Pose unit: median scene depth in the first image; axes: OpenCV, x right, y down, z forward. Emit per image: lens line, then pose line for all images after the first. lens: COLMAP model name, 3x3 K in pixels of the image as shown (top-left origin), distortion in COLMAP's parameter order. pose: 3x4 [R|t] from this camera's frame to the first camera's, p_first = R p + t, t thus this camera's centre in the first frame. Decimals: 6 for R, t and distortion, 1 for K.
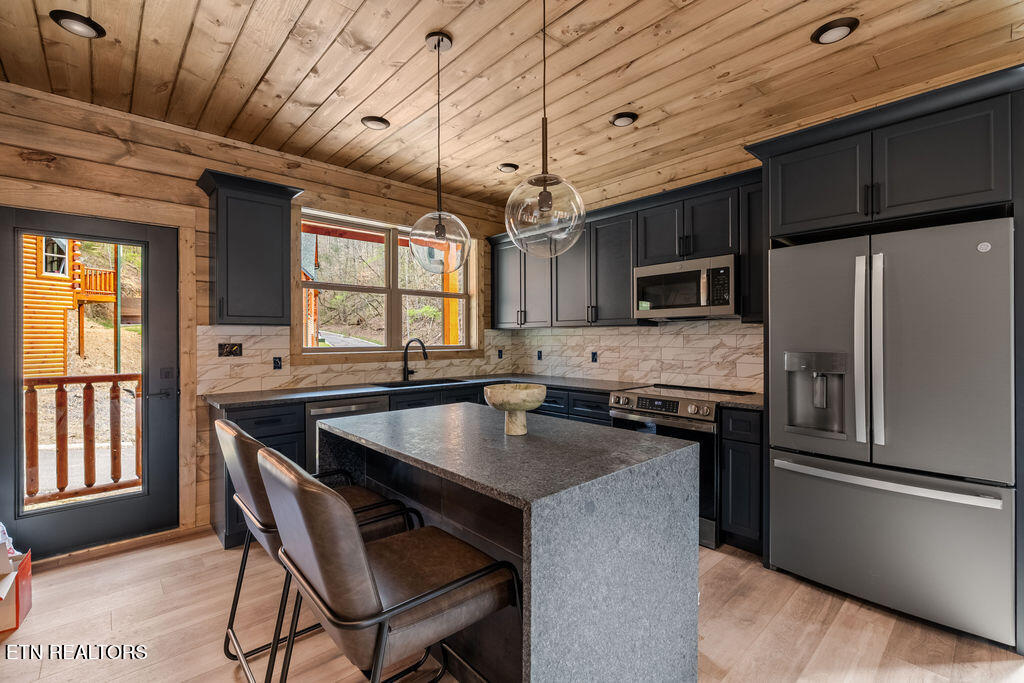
lens RADIAL K [[452.7, 0, 512.0], [0, 452.7, 341.5], [0, 0, 1]] dist [-0.001647, -0.000127]
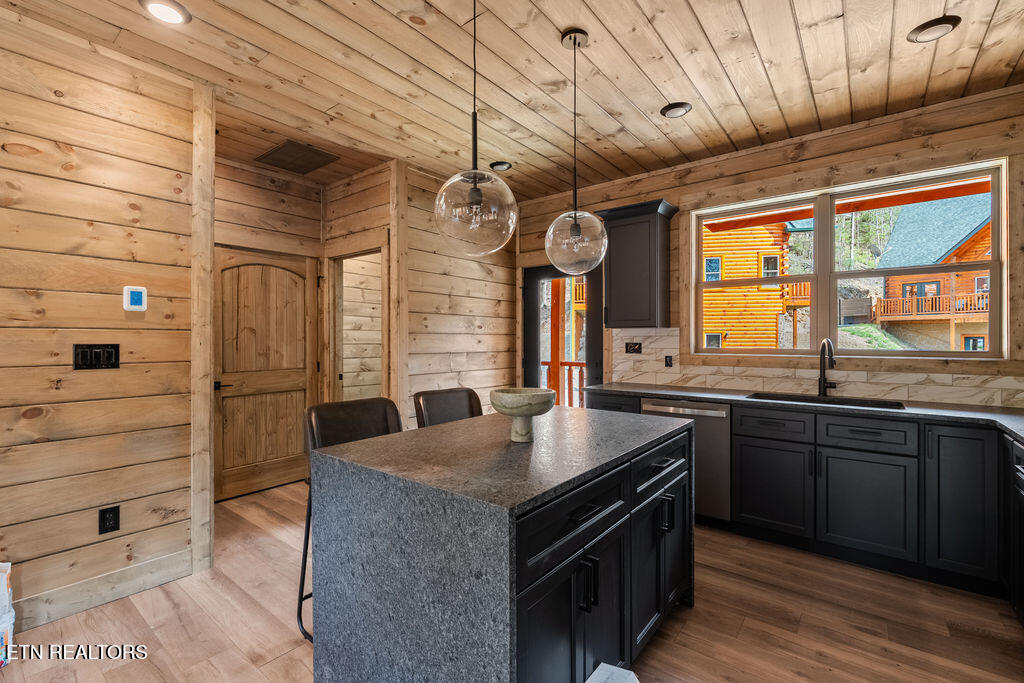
lens RADIAL K [[450.7, 0, 508.0], [0, 450.7, 346.3], [0, 0, 1]] dist [0.000148, -0.000209]
pose [[0.157819, 0.019112, -0.987283, 0.503327], [-0.008273, 0.999803, 0.018032, -0.005027], [0.987433, 0.005322, 0.157946, 0.444402]]
